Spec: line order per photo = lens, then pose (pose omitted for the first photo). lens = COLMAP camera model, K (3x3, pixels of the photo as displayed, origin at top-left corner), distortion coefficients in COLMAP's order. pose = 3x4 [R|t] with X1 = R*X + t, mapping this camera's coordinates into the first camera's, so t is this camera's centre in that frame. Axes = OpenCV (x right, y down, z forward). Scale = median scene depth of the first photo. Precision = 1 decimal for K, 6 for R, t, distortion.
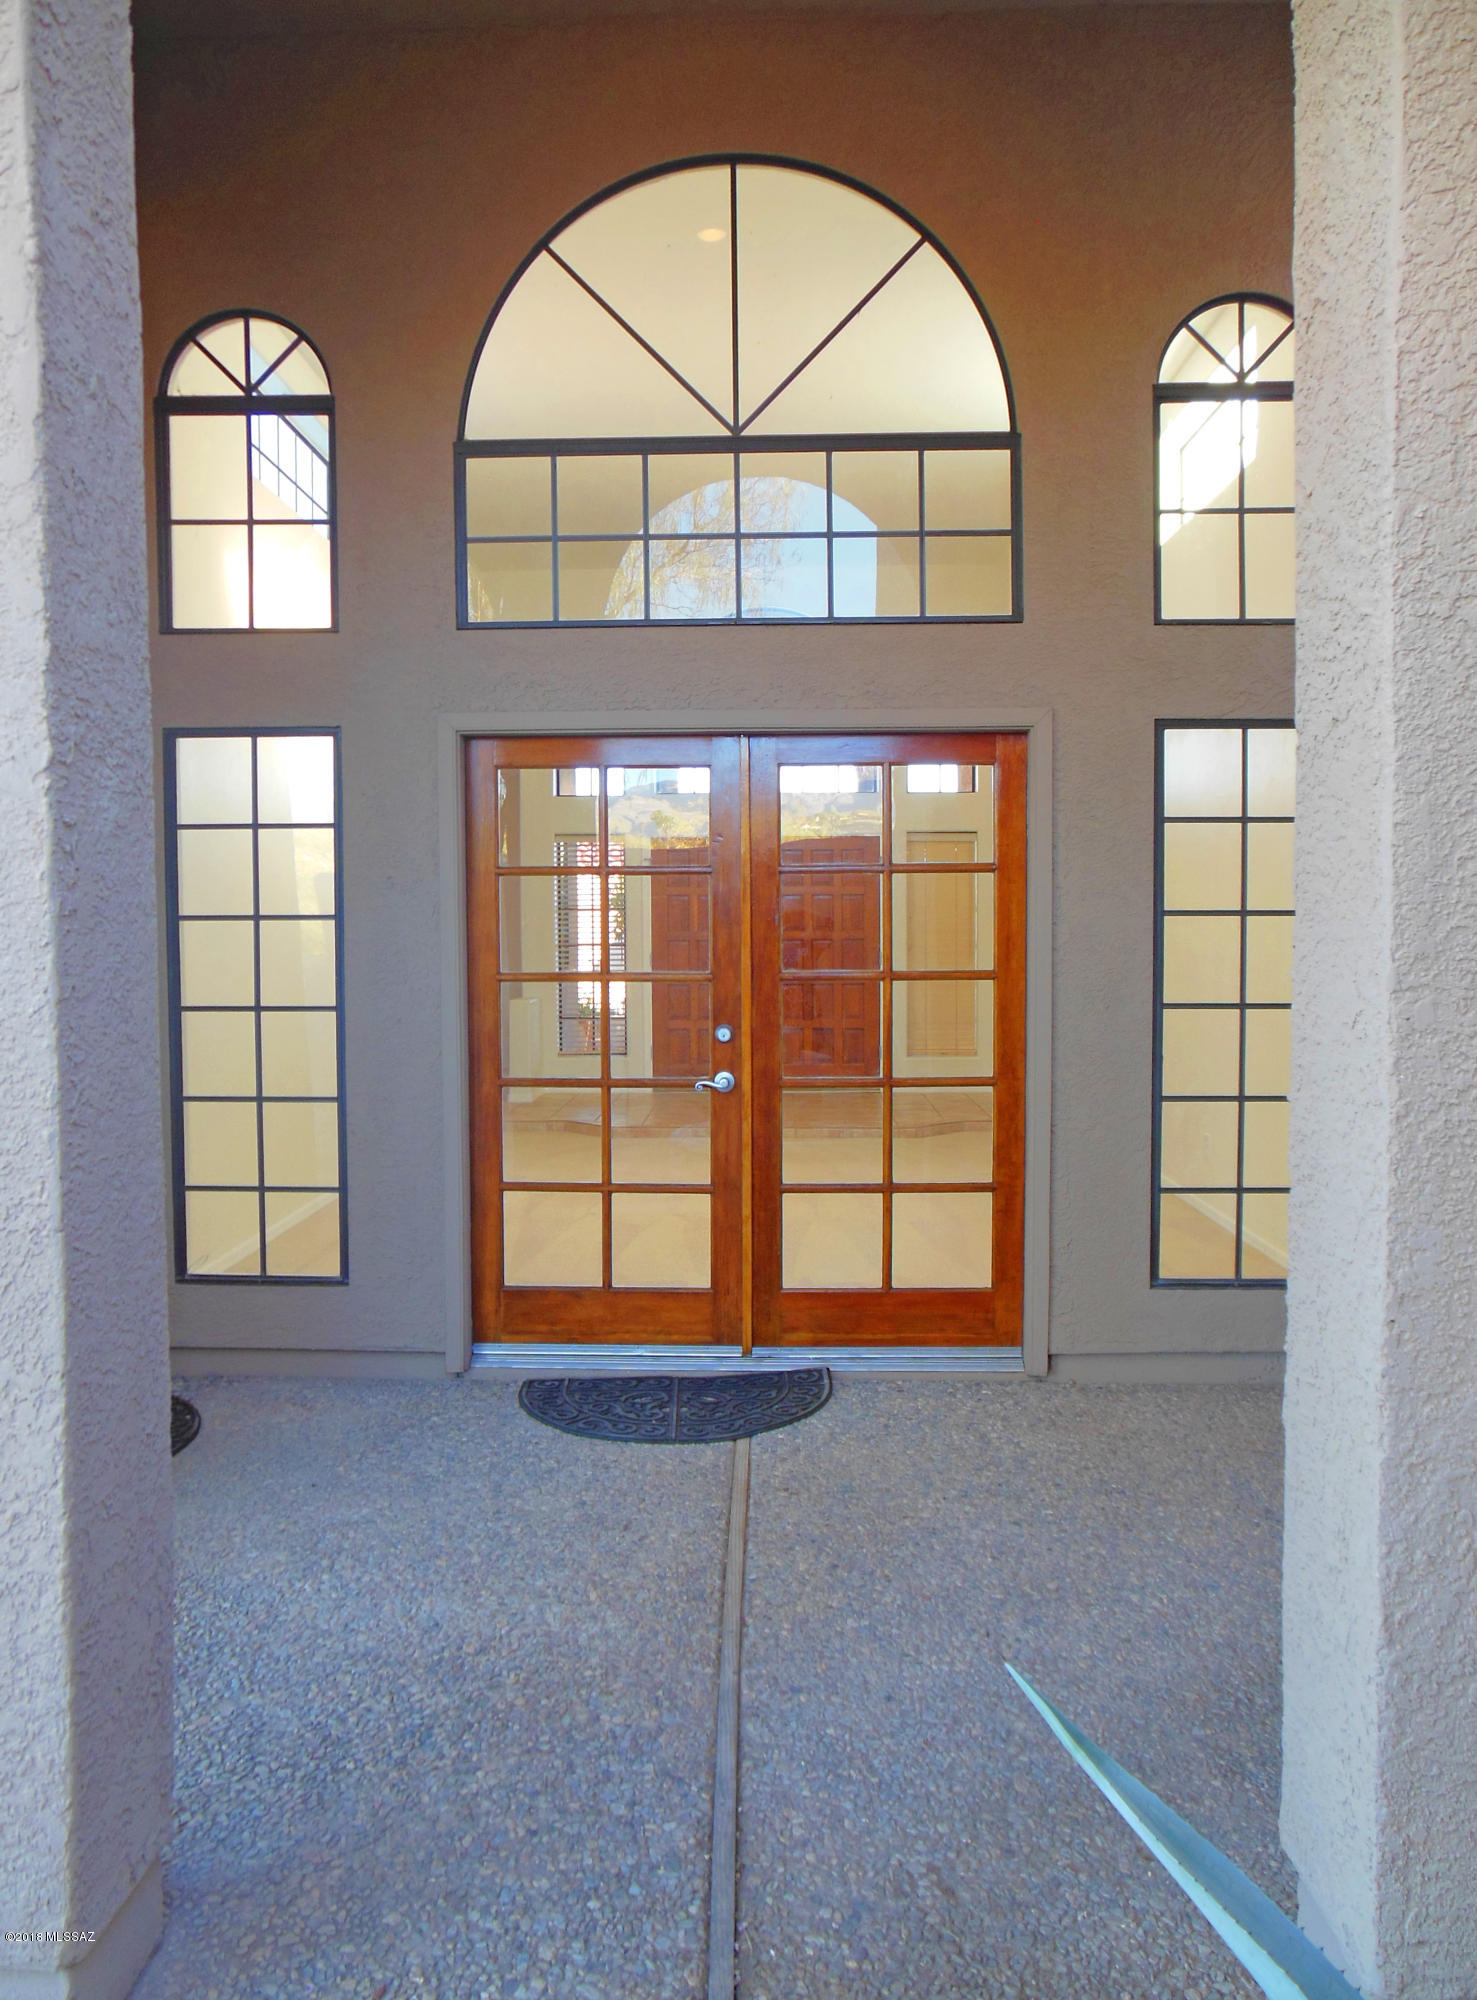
lens RADIAL K [[1520.1, 0, 738.5], [0, 1520.1, 1000.0], [0, 0, 1]] dist [-0.076926, 0.000609]
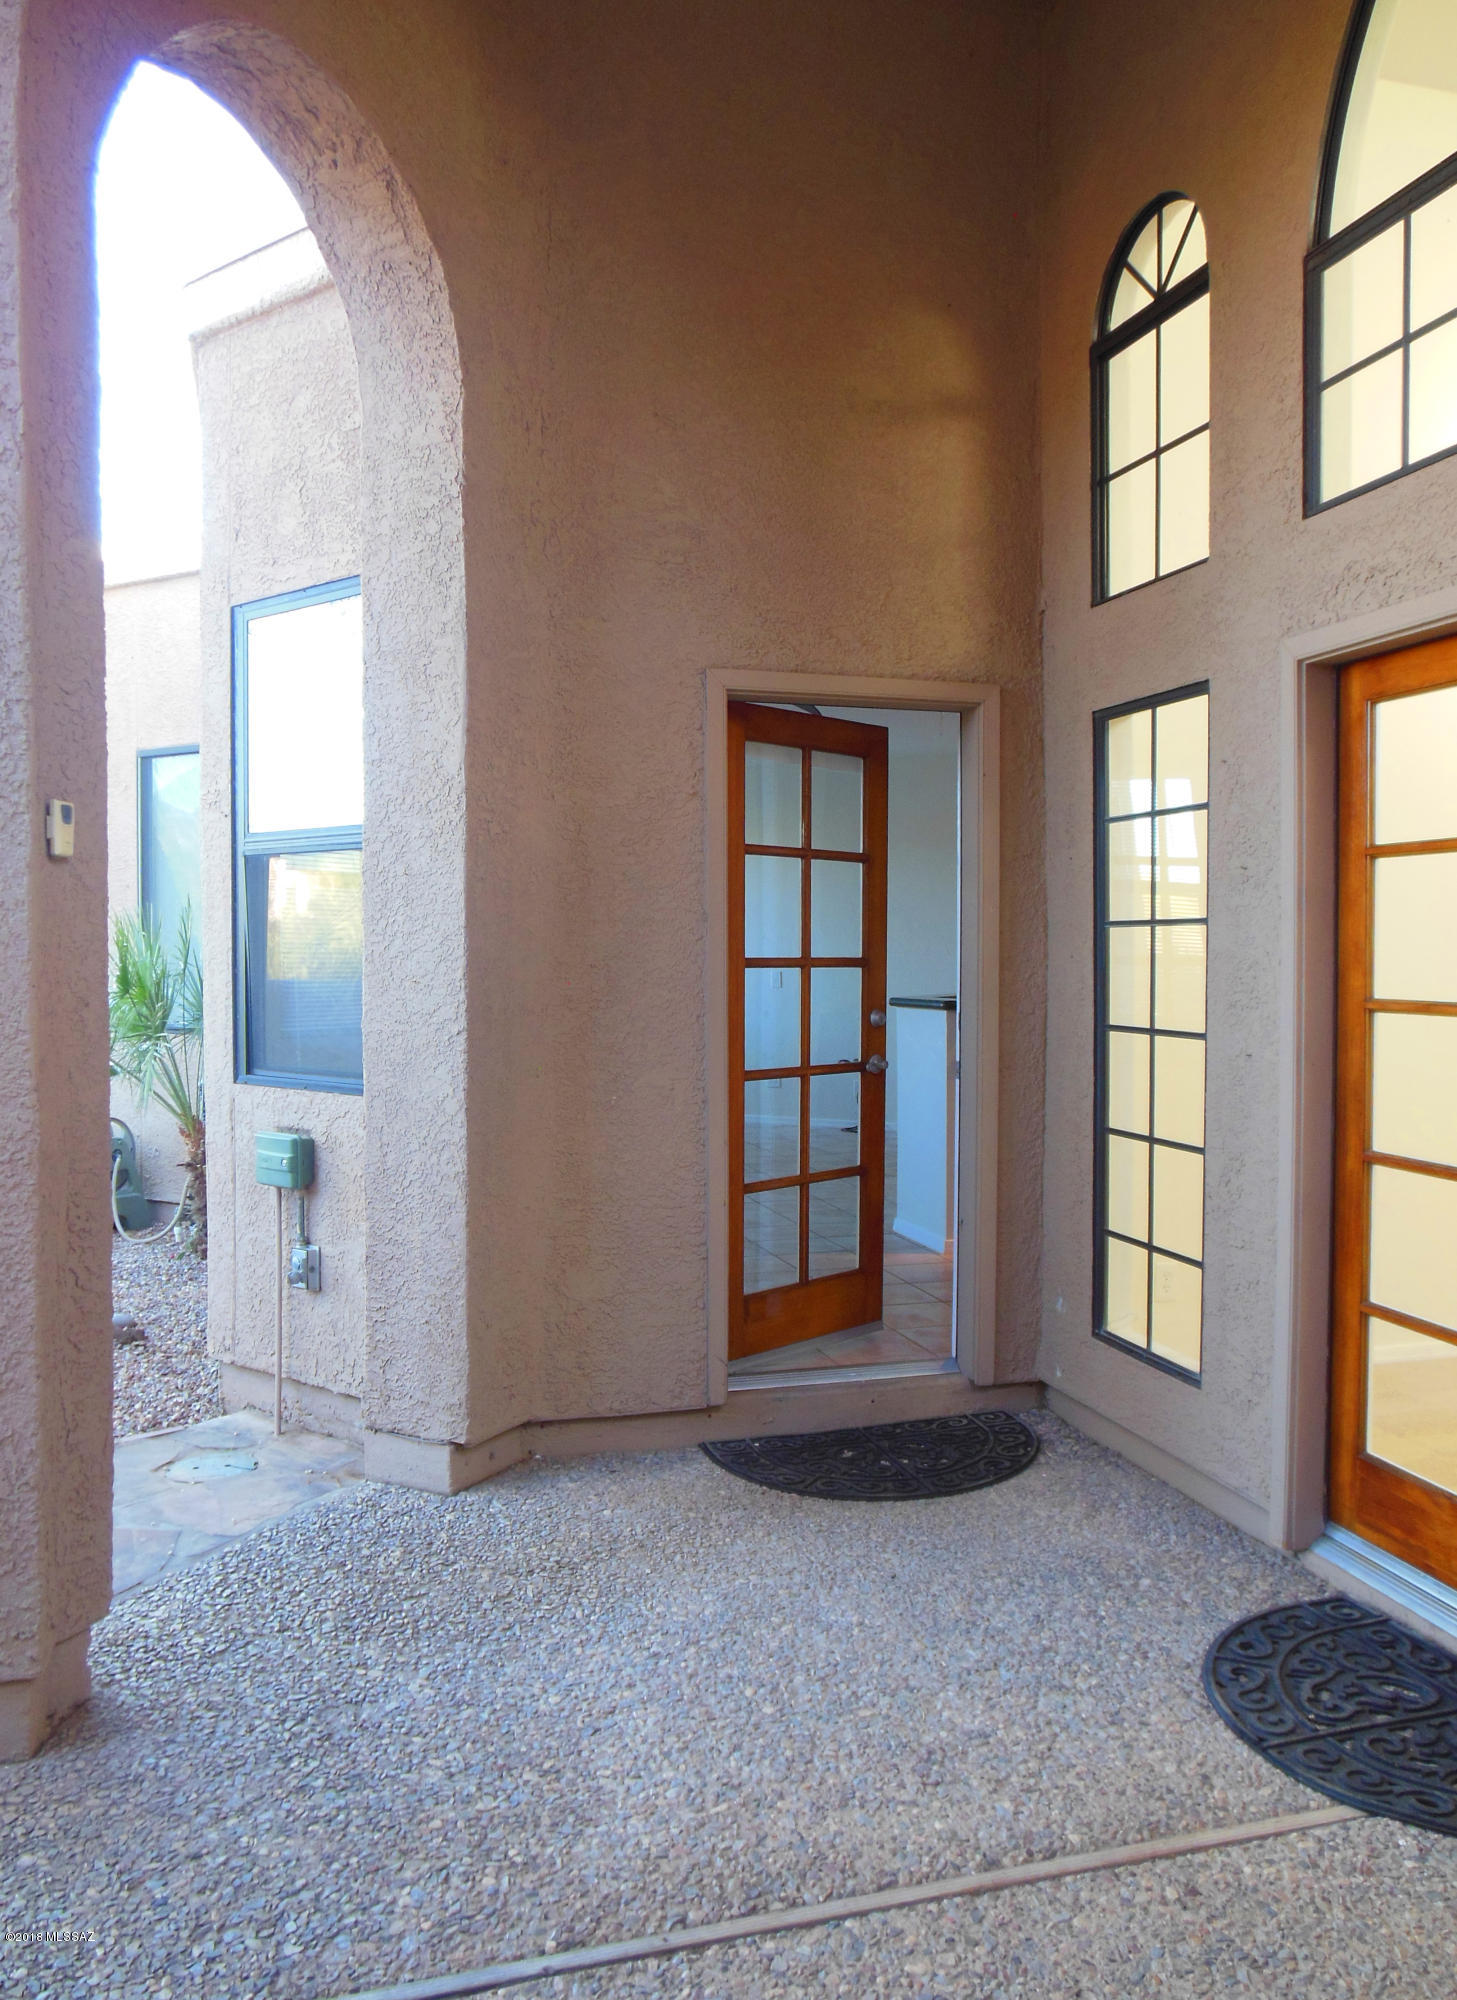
lens RADIAL K [[1524.4, 0, 728.5], [0, 1524.4, 1000.0], [0, 0, 1]] dist [-0.023309, 0.004861]
pose [[0.297269, 0.030969, -0.954291, 0.428083], [-0.054628, 0.998388, 0.015383, -0.012209], [0.953230, 0.047558, 0.298481, 0.530617]]
